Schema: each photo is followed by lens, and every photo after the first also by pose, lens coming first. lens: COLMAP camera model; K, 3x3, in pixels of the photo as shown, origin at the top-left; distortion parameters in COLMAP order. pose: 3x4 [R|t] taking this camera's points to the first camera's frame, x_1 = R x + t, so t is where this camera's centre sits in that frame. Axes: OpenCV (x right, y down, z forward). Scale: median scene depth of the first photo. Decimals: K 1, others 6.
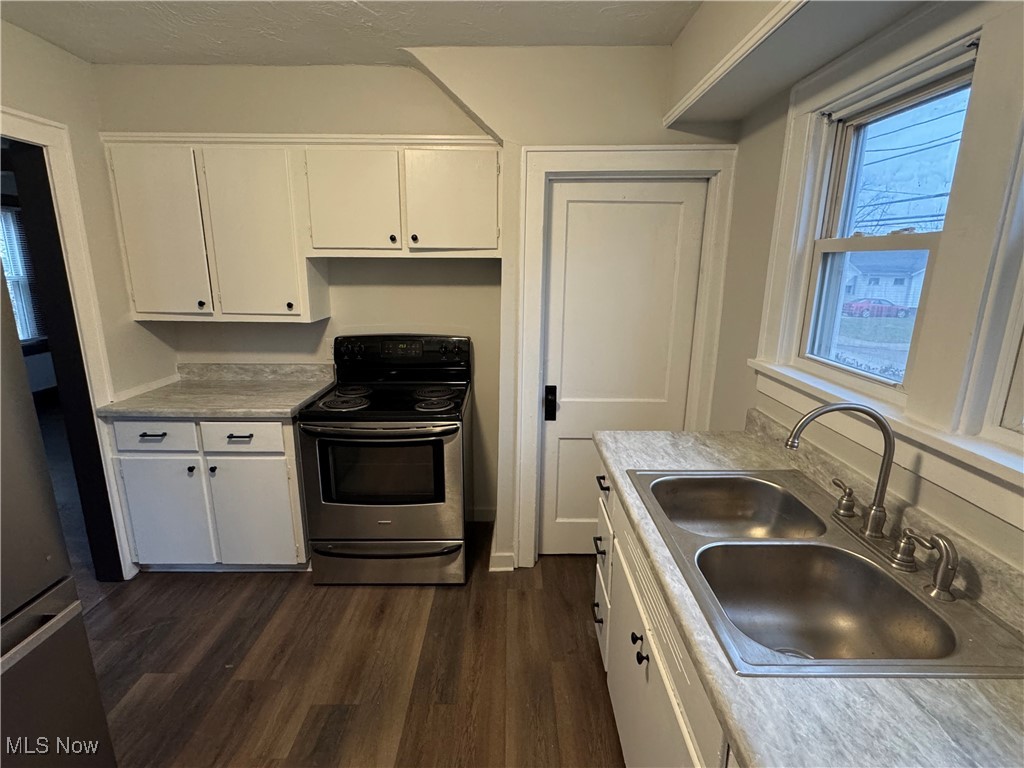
lens RADIAL K [[503.6, 0, 512.0], [0, 503.6, 384.0], [0, 0, 1]] dist [-0.004095, 0.000242]
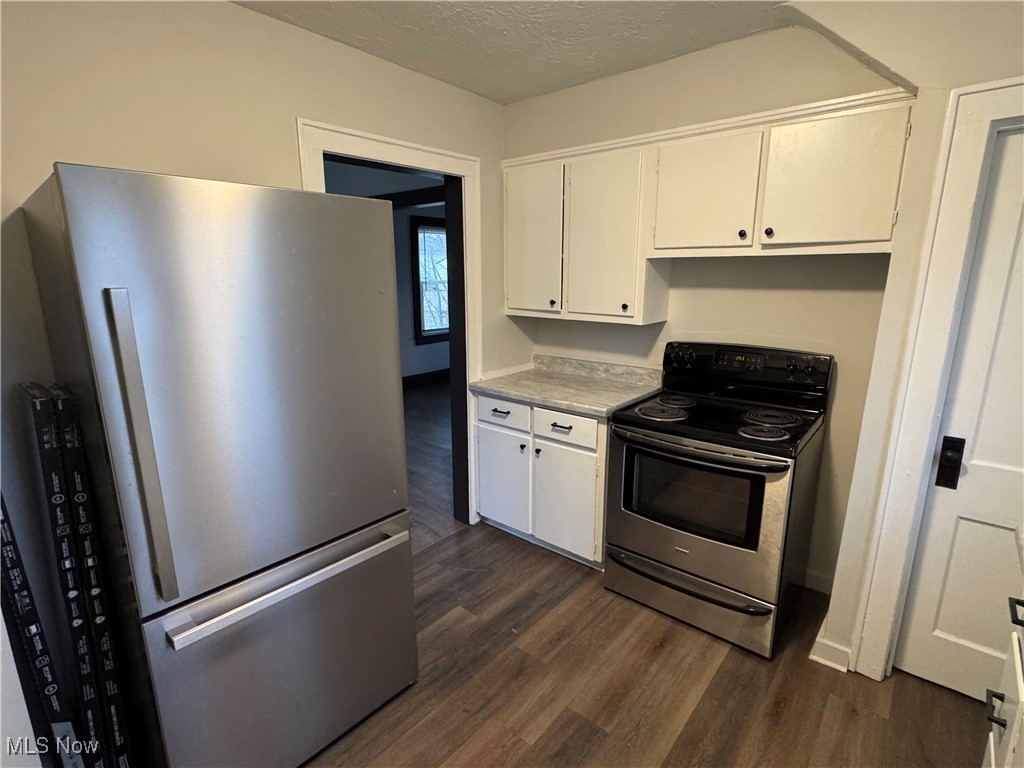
lens RADIAL K [[503.6, 0, 512.0], [0, 503.6, 384.0], [0, 0, 1]] dist [-0.004095, 0.000242]
pose [[0.756739, 0.131949, -0.640263, 0.052752], [-0.141632, 0.989247, 0.036471, -0.008818], [0.638190, 0.063083, 0.767290, 0.097957]]
